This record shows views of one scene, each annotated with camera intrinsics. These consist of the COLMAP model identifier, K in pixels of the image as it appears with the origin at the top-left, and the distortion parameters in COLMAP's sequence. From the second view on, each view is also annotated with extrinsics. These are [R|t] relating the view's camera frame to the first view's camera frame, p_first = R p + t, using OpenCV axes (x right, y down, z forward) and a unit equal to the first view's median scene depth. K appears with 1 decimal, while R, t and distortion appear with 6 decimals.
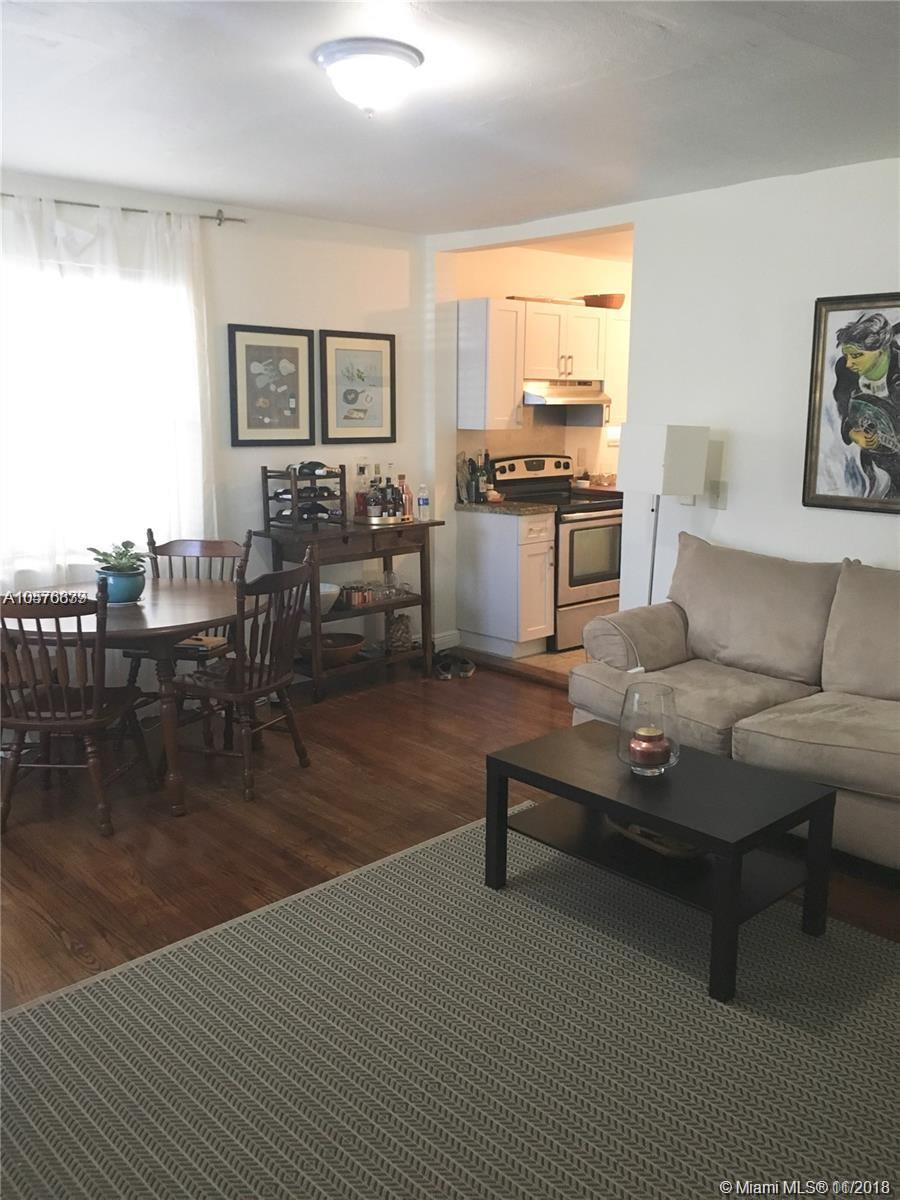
lens RADIAL K [[1009.7, 0, 451.8], [0, 1009.7, 595.7], [0, 0, 1]] dist [0.004722, -0.032654]
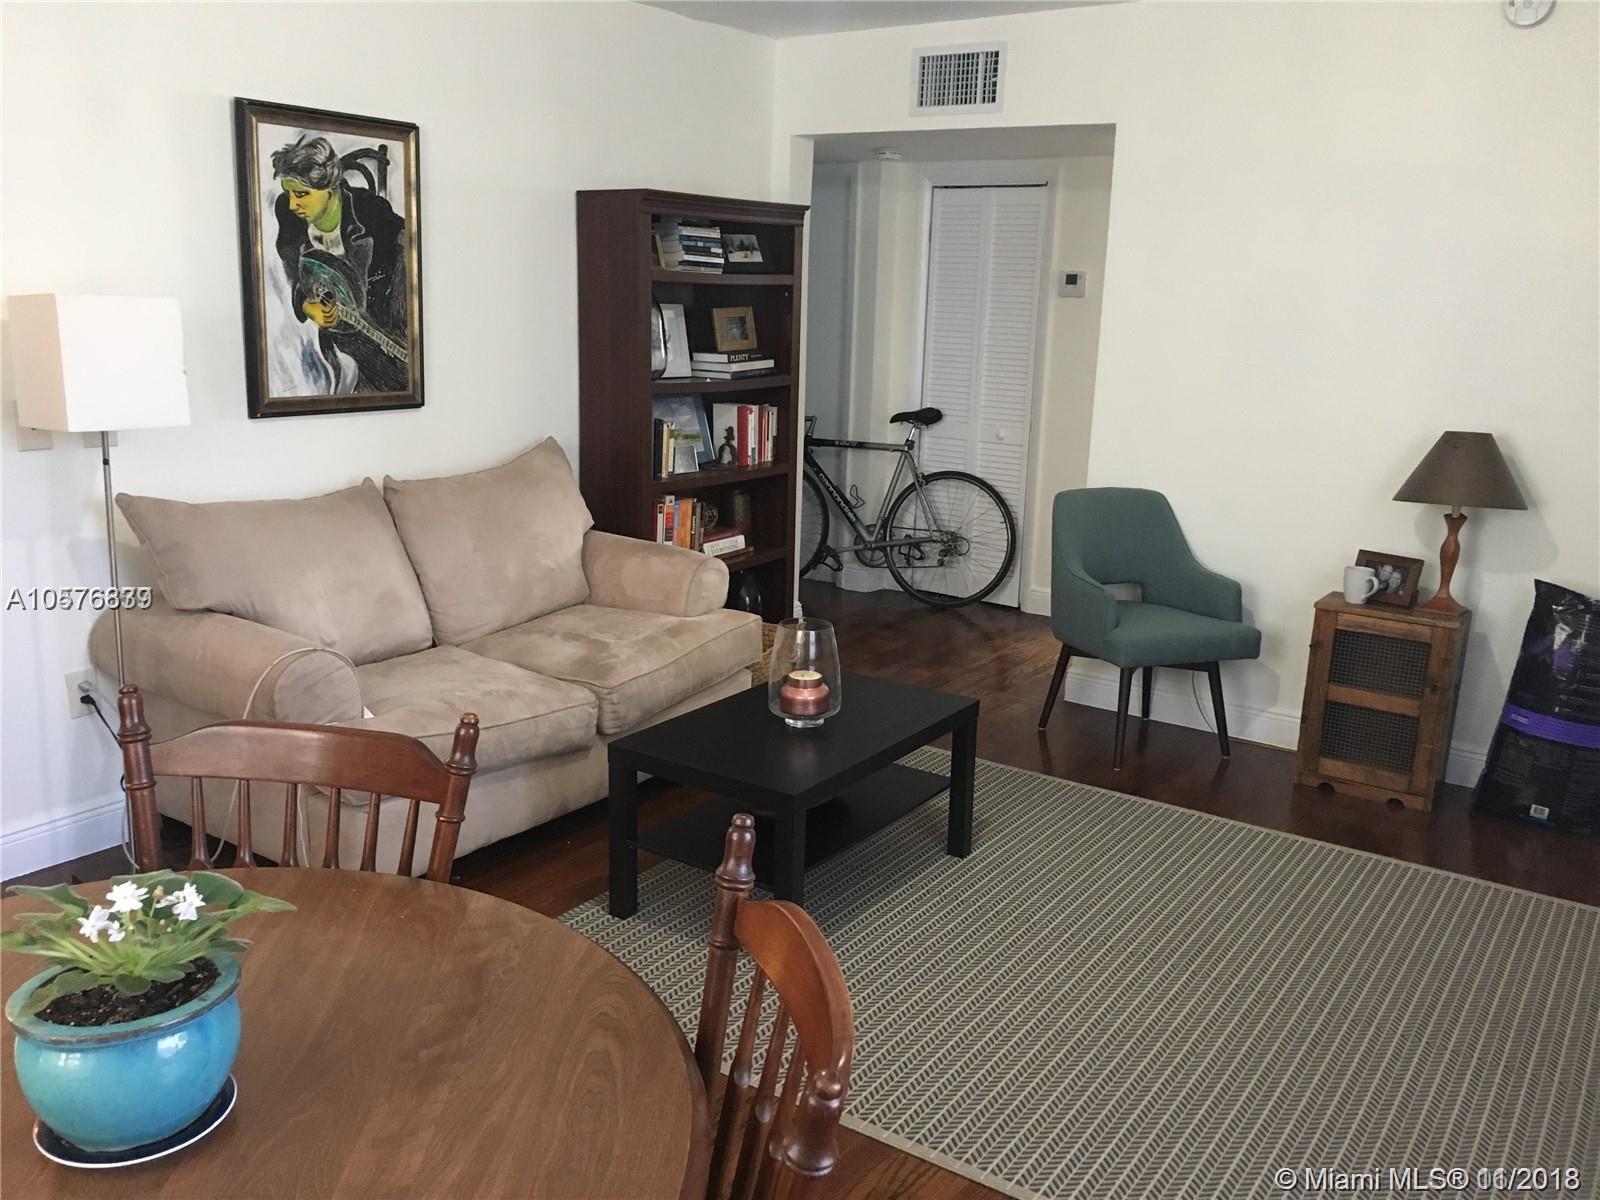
lens RADIAL K [[1346.2, 0, 800.9], [0, 1346.2, 604.8], [0, 0, 1]] dist [0.004722, -0.032654]
pose [[-0.239757, -0.231710, 0.942776, -0.625451], [0.149842, 0.950632, 0.271746, -0.167288], [-0.959200, 0.206420, -0.193200, 0.899286]]
